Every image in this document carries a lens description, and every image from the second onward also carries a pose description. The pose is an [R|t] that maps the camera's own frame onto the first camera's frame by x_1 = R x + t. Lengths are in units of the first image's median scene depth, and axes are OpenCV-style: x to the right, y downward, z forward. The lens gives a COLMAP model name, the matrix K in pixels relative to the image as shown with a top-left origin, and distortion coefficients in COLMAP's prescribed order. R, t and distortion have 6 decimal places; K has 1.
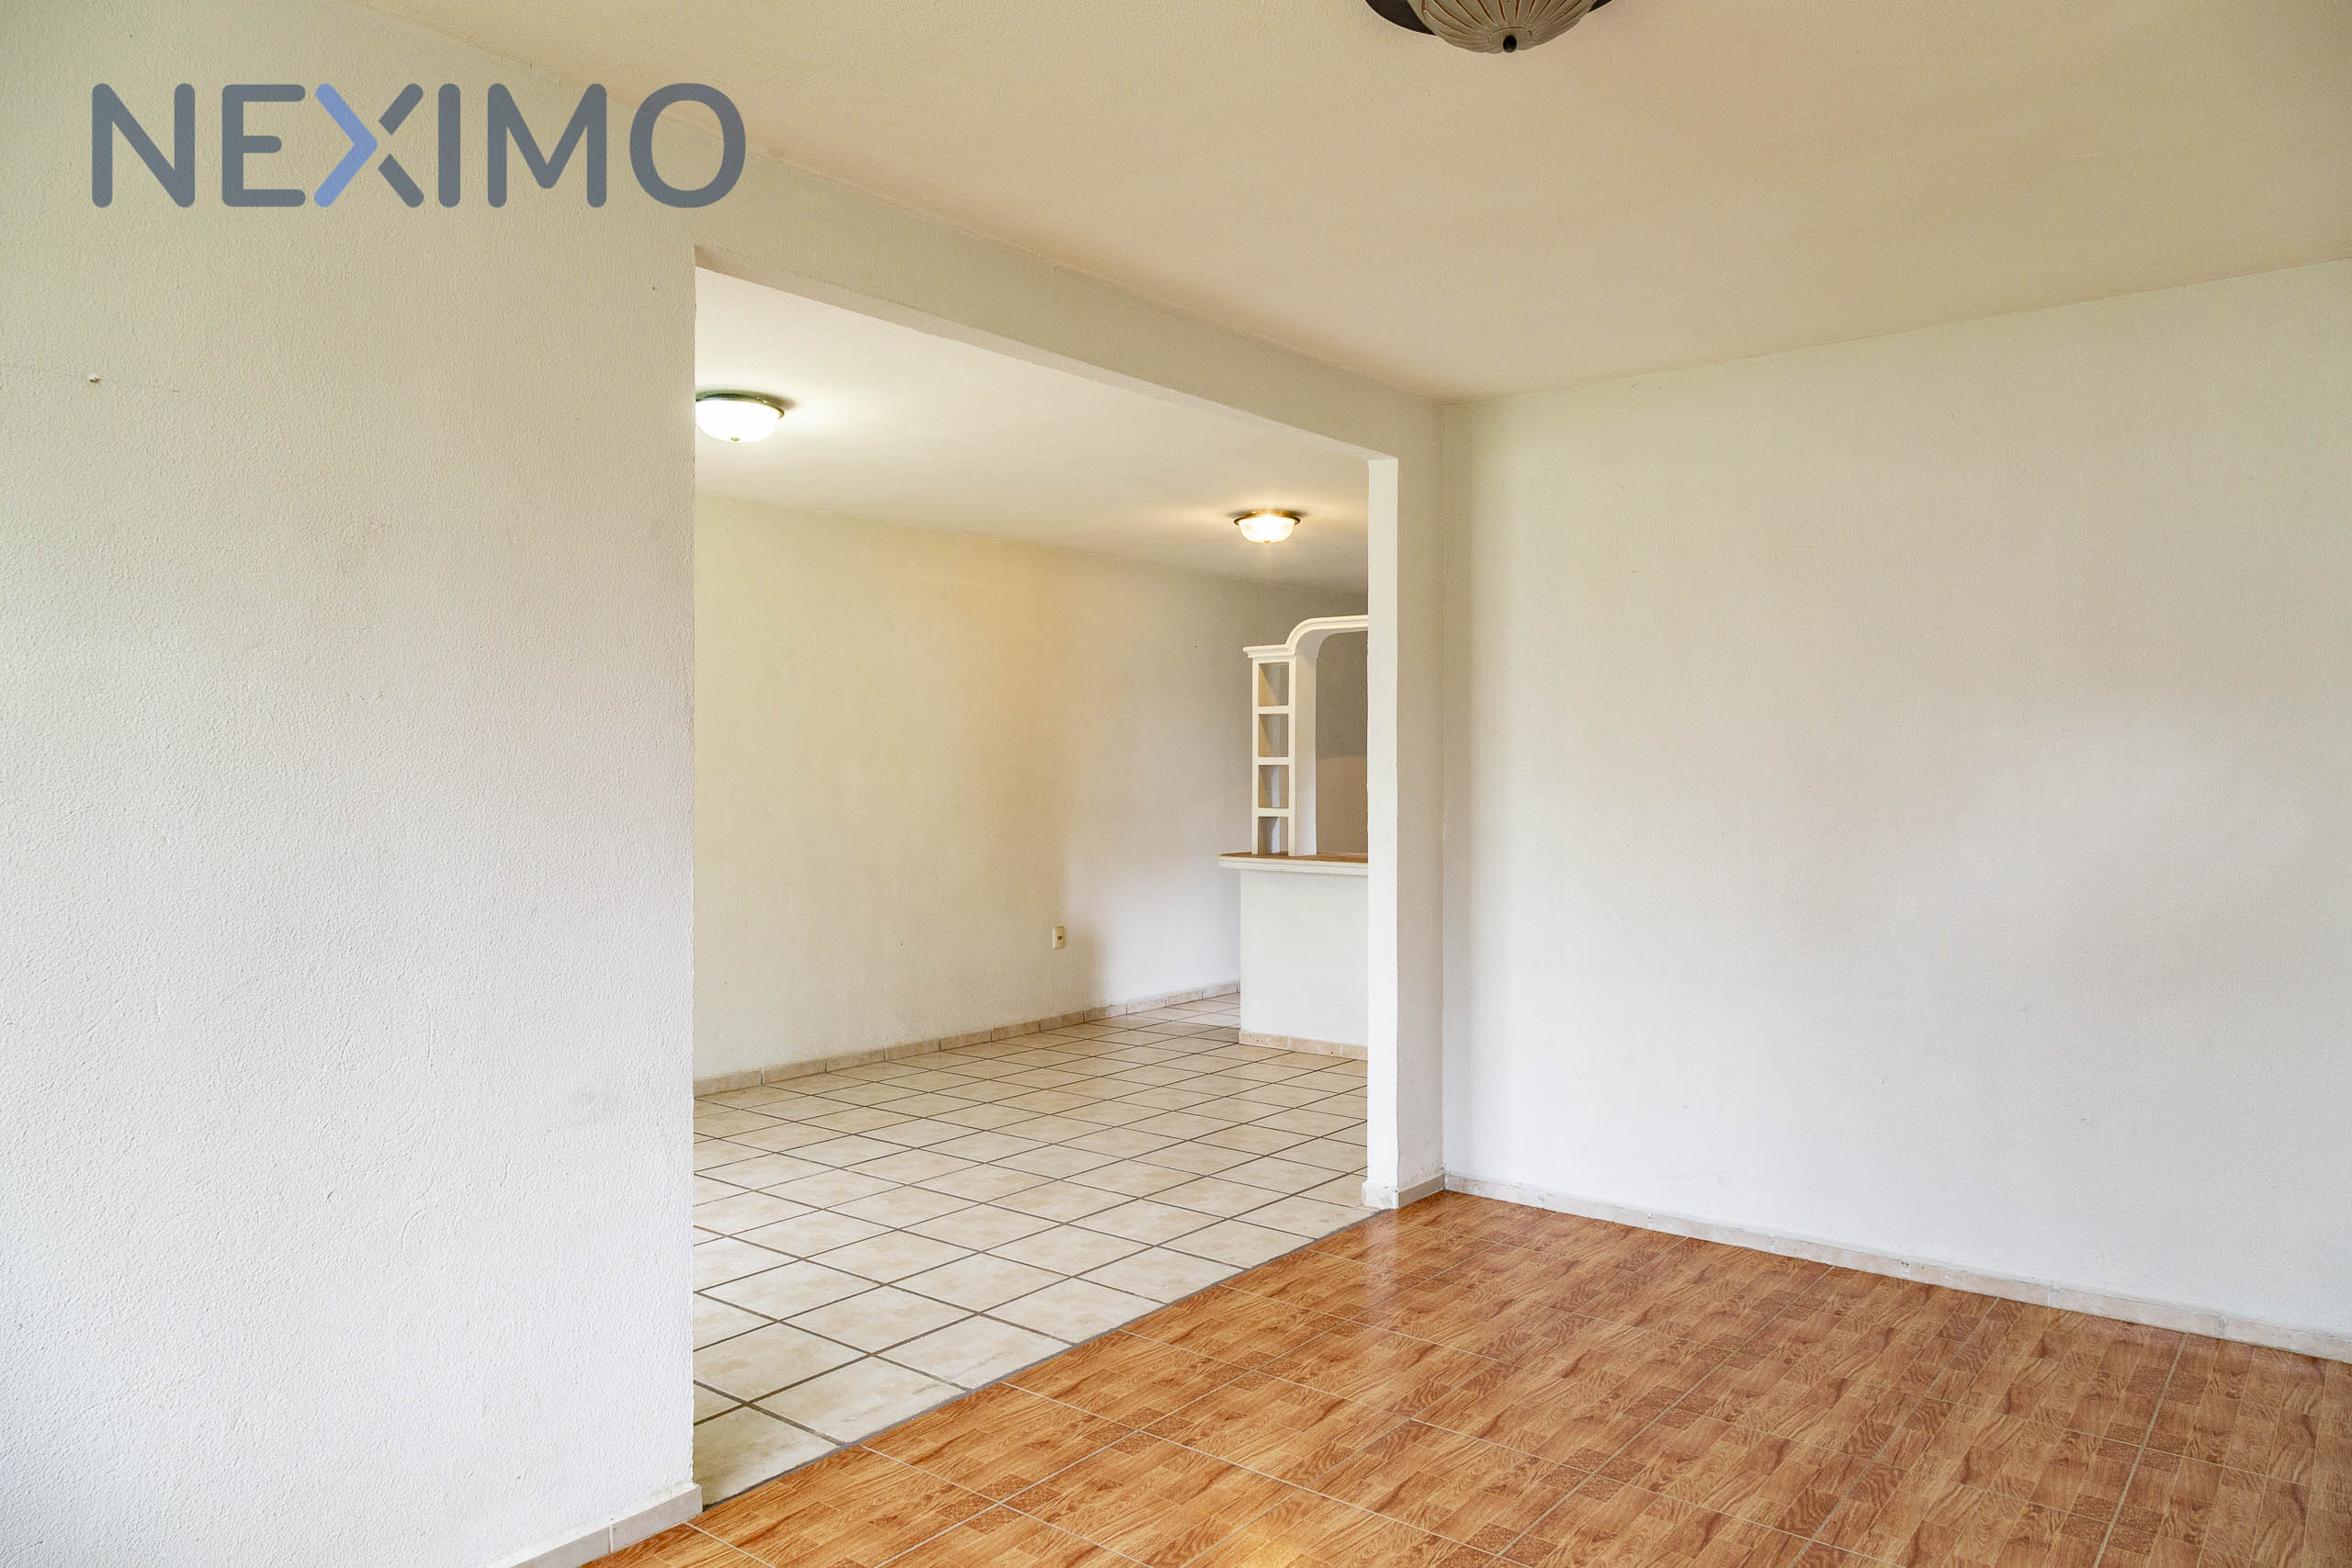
lens RADIAL K [[1538.3, 0, 1168.6], [0, 1538.3, 779.8], [0, 0, 1]] dist [-0.002503, 0.001703]
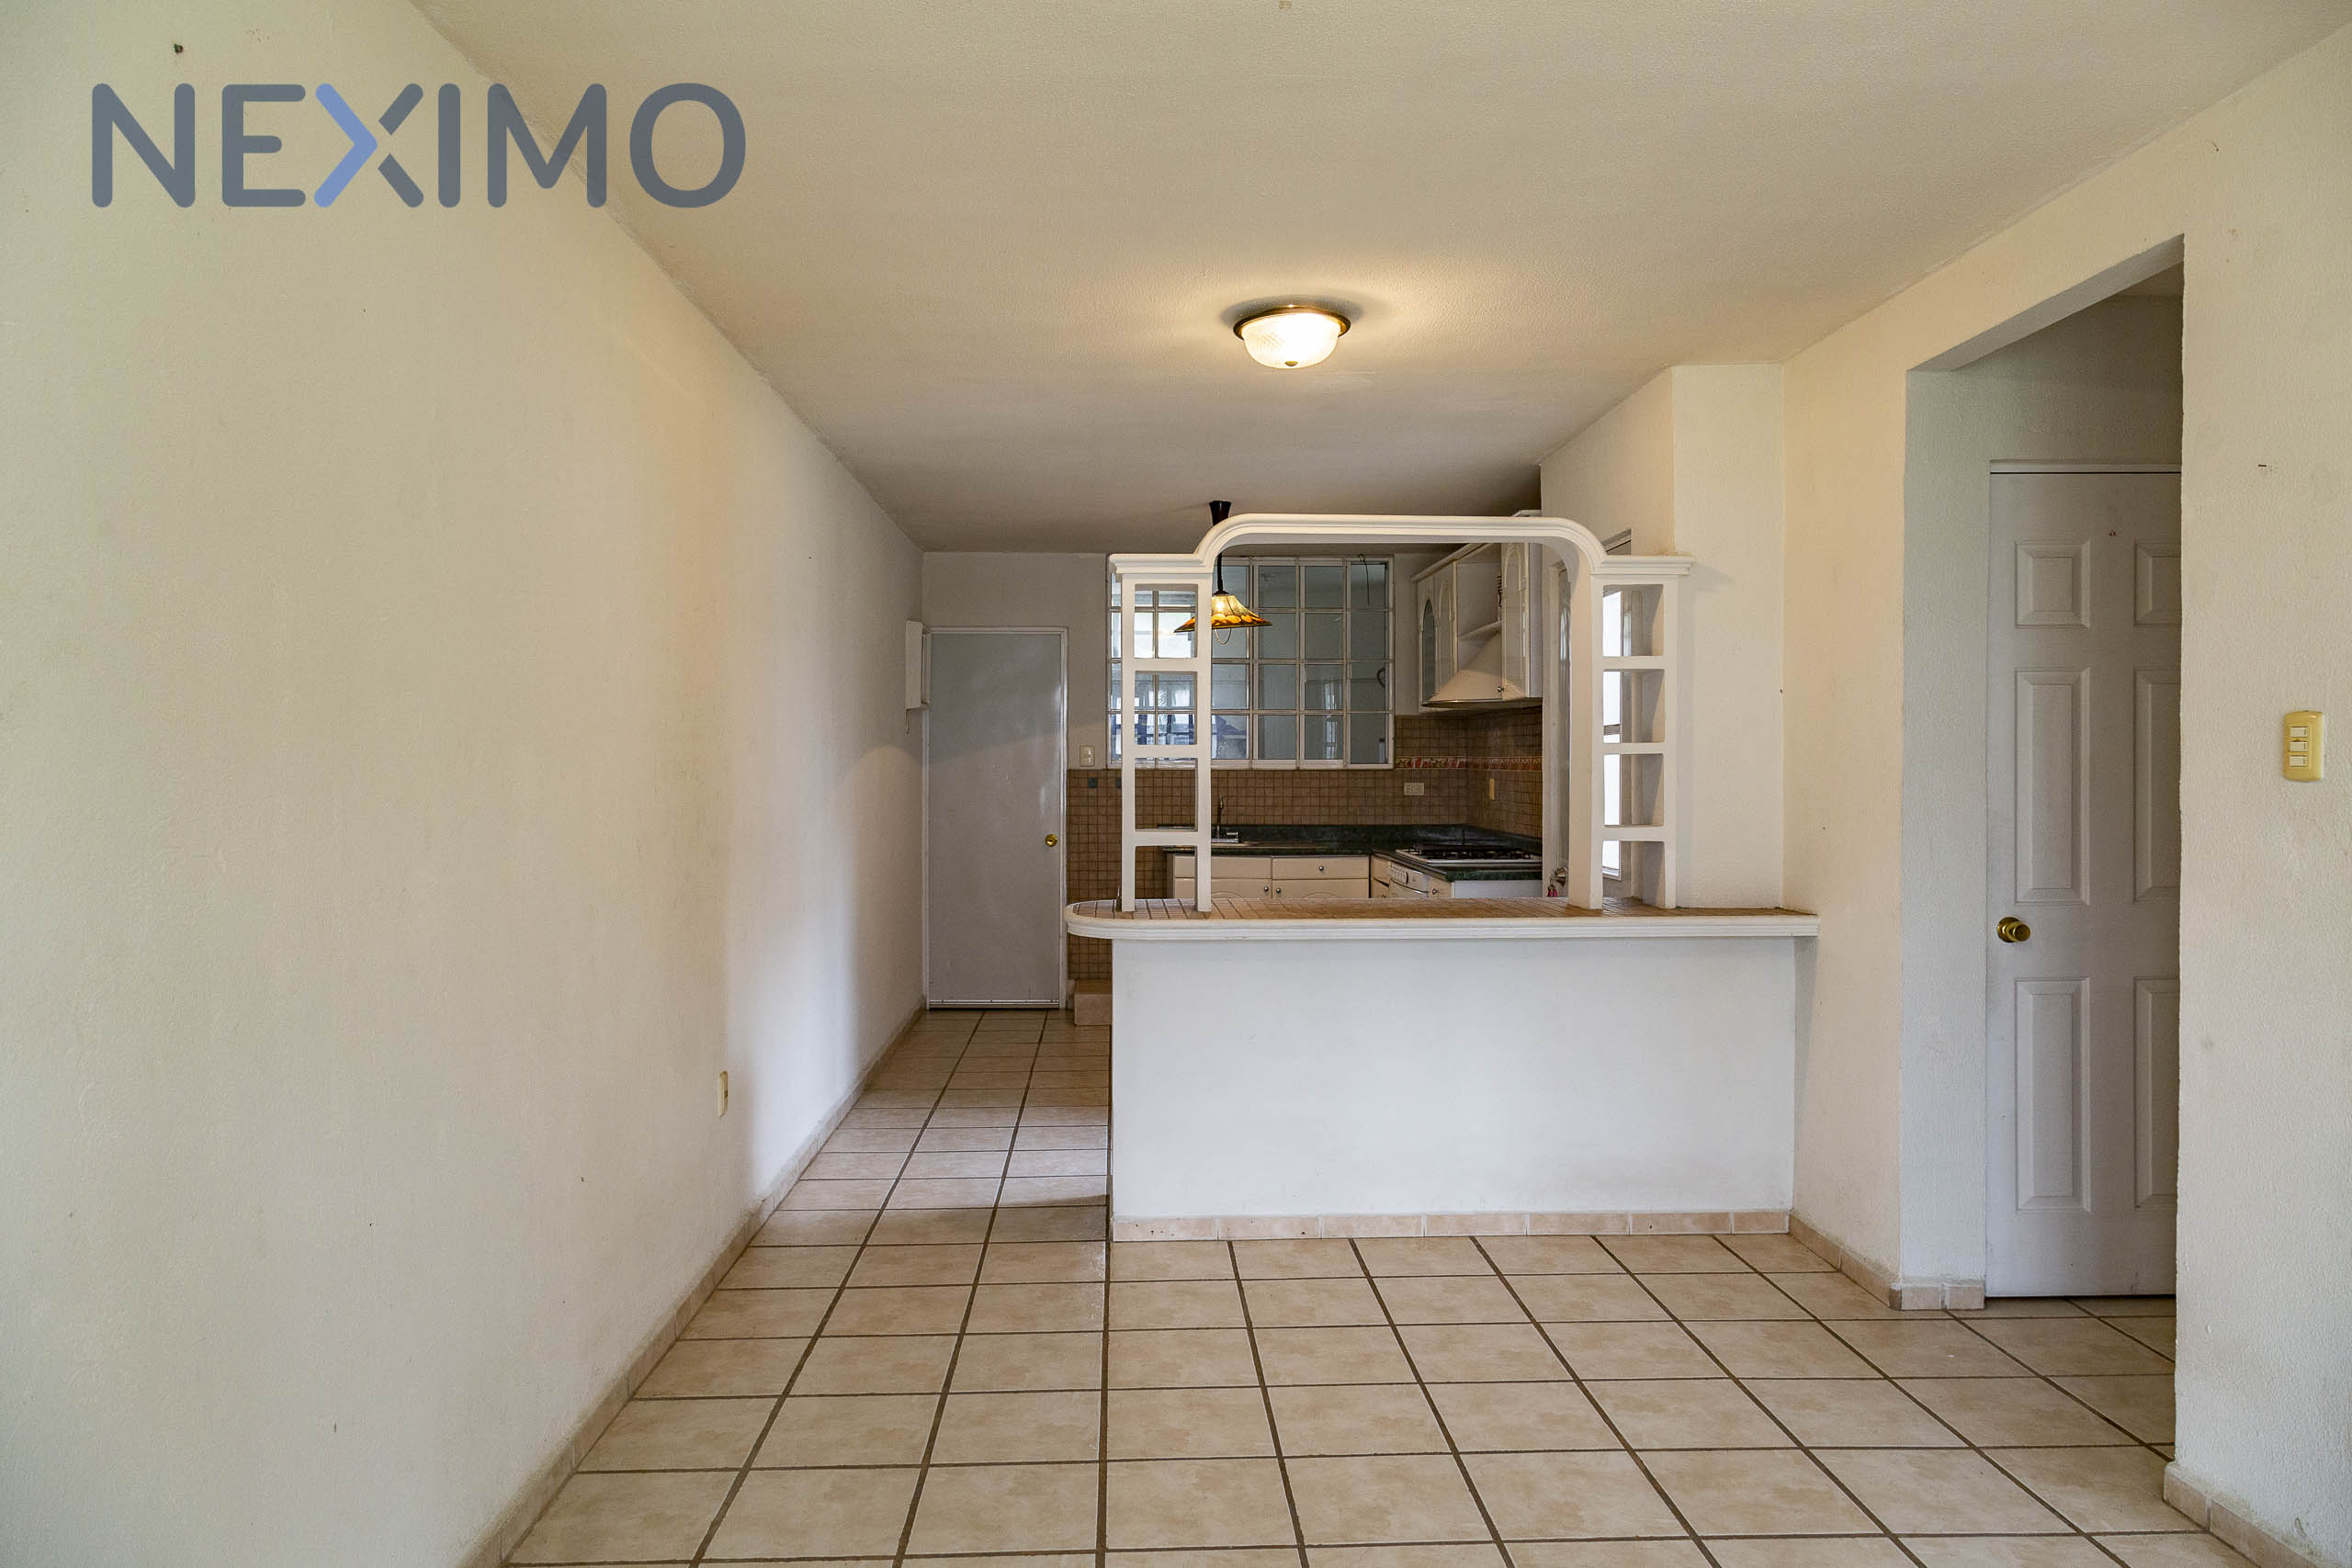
lens RADIAL K [[1538.3, 0, 1168.6], [0, 1538.3, 779.8], [0, 0, 1]] dist [-0.002503, 0.001703]
pose [[0.763760, -0.008816, 0.645440, -0.510620], [0.008371, 0.999958, 0.003752, -0.005898], [-0.645446, 0.002538, 0.763802, 0.899788]]
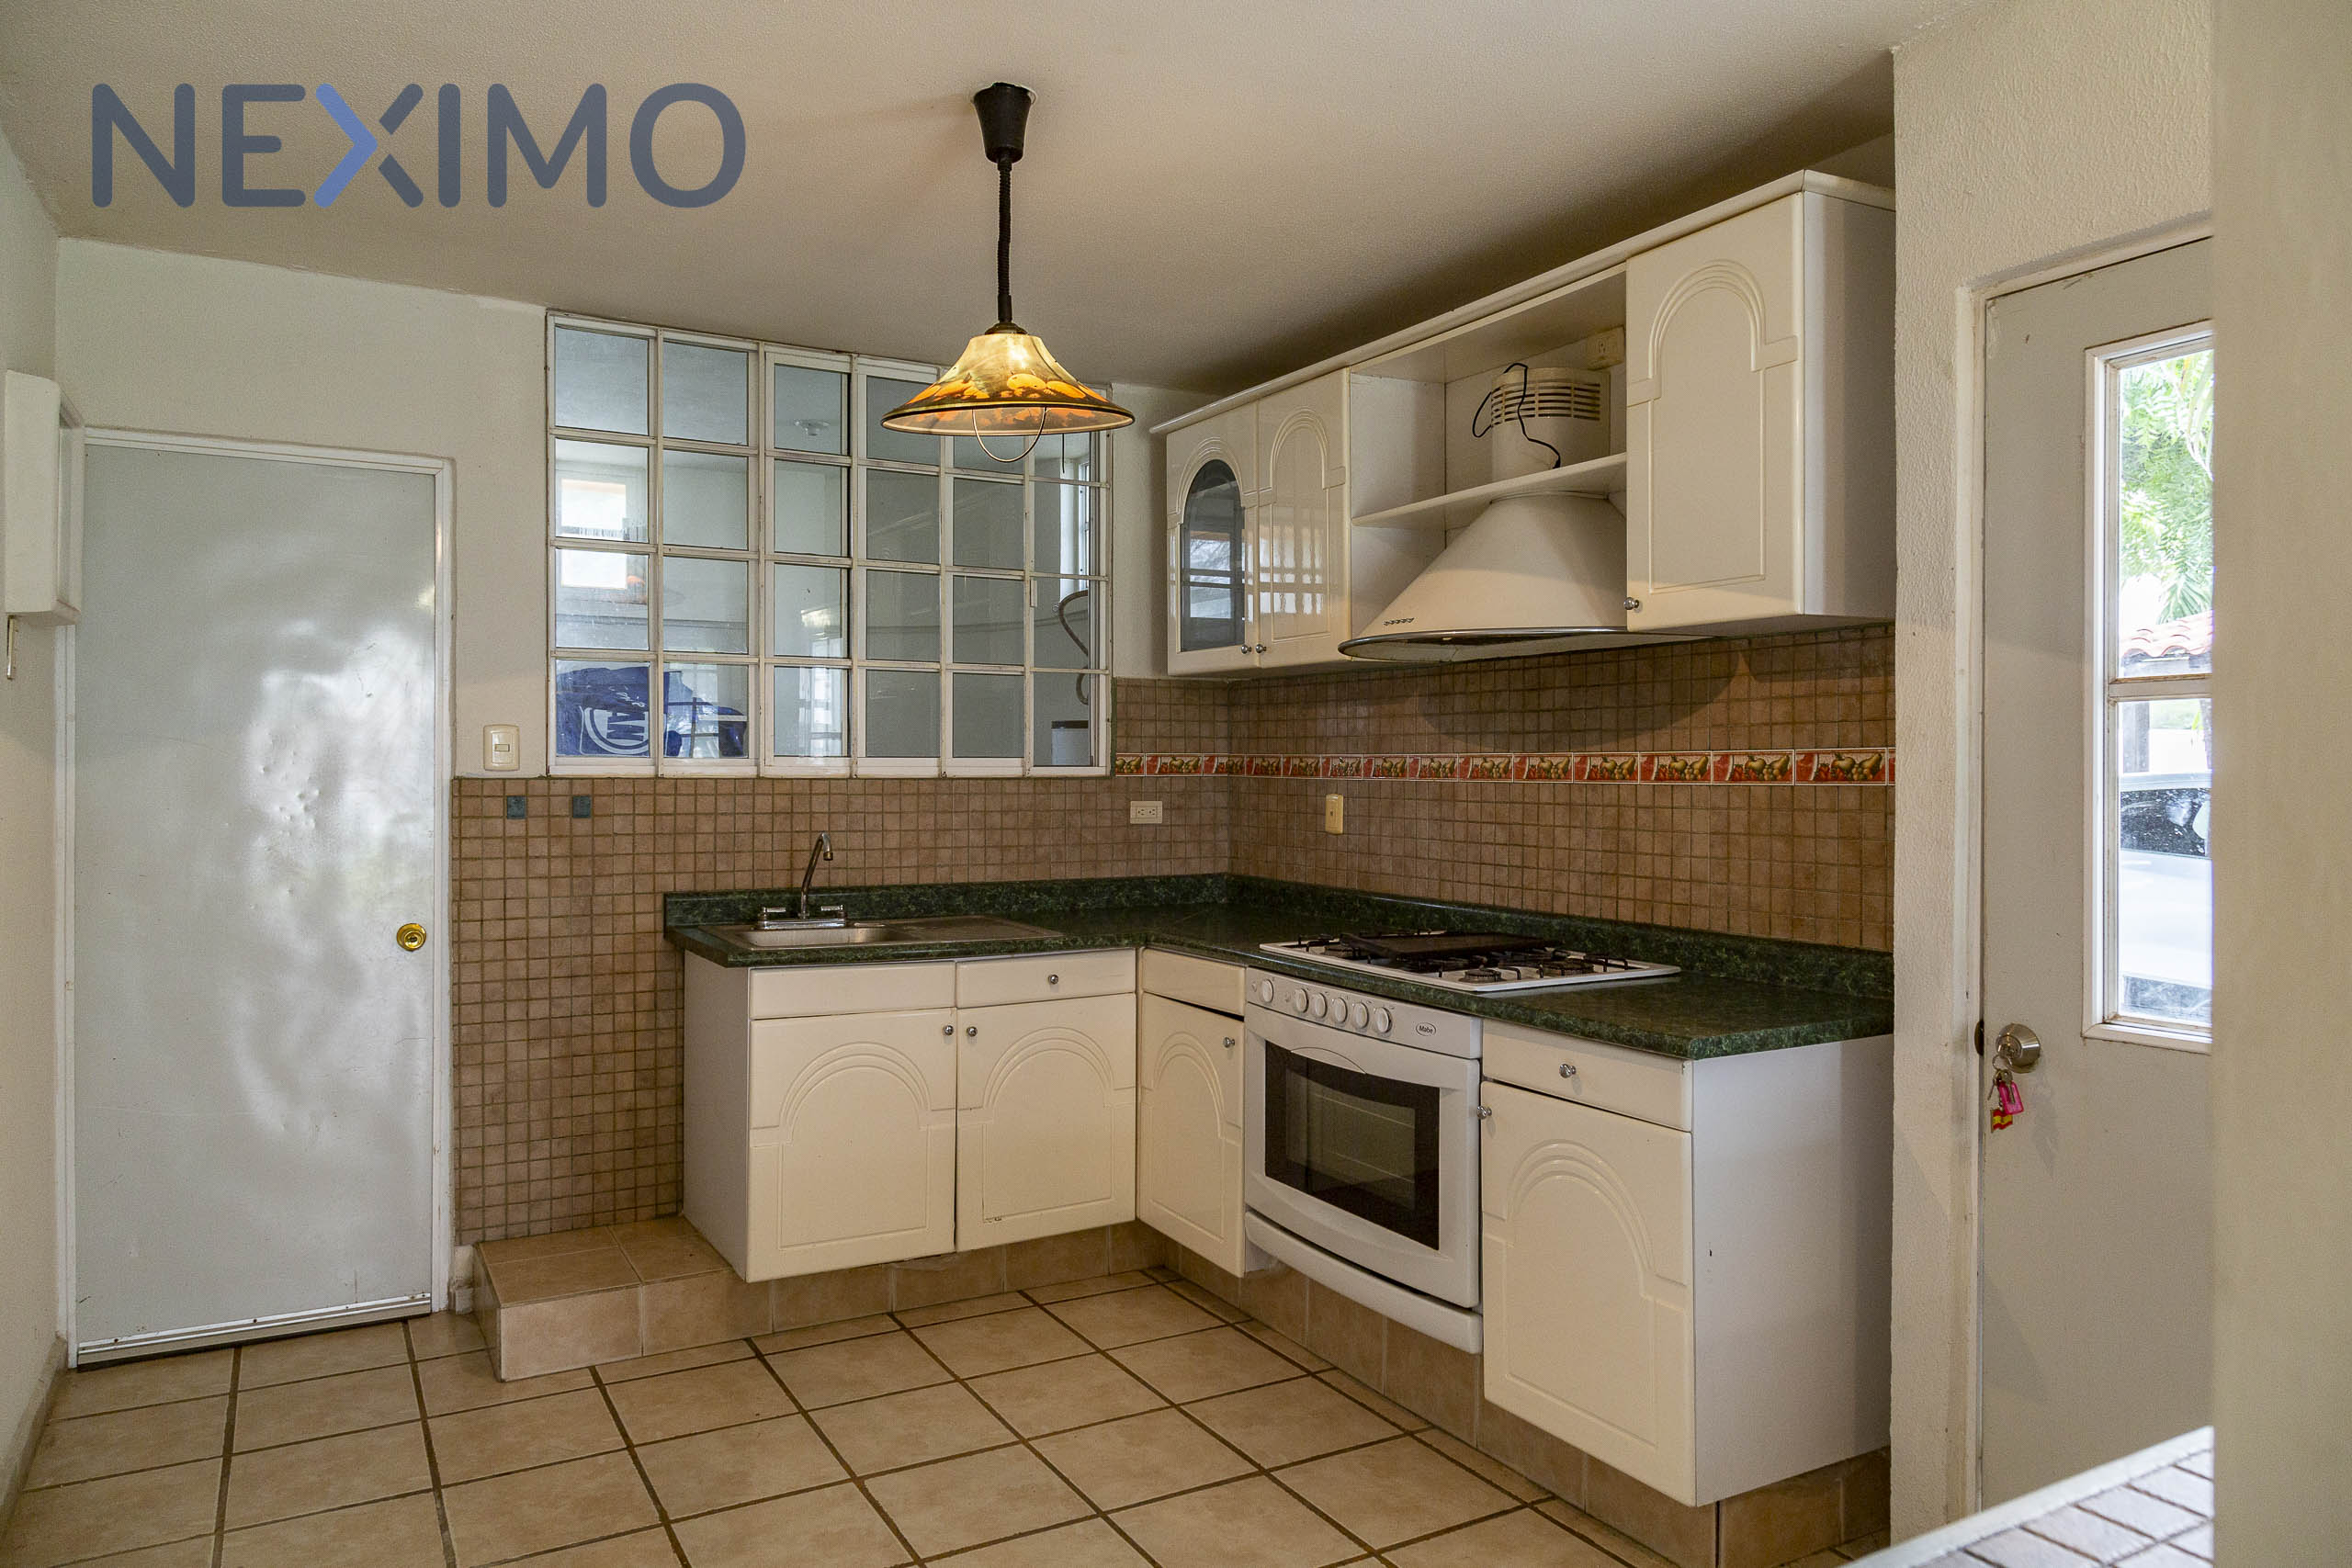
lens RADIAL K [[1541.4, 0, 1184.0], [0, 1541.4, 773.9], [0, 0, 1]] dist [0.002332, -0.000563]
pose [[0.381234, -0.004908, 0.924466, -0.023873], [0.008230, 0.999964, 0.001915, -0.012700], [-0.924442, 0.006879, 0.381261, 1.716717]]
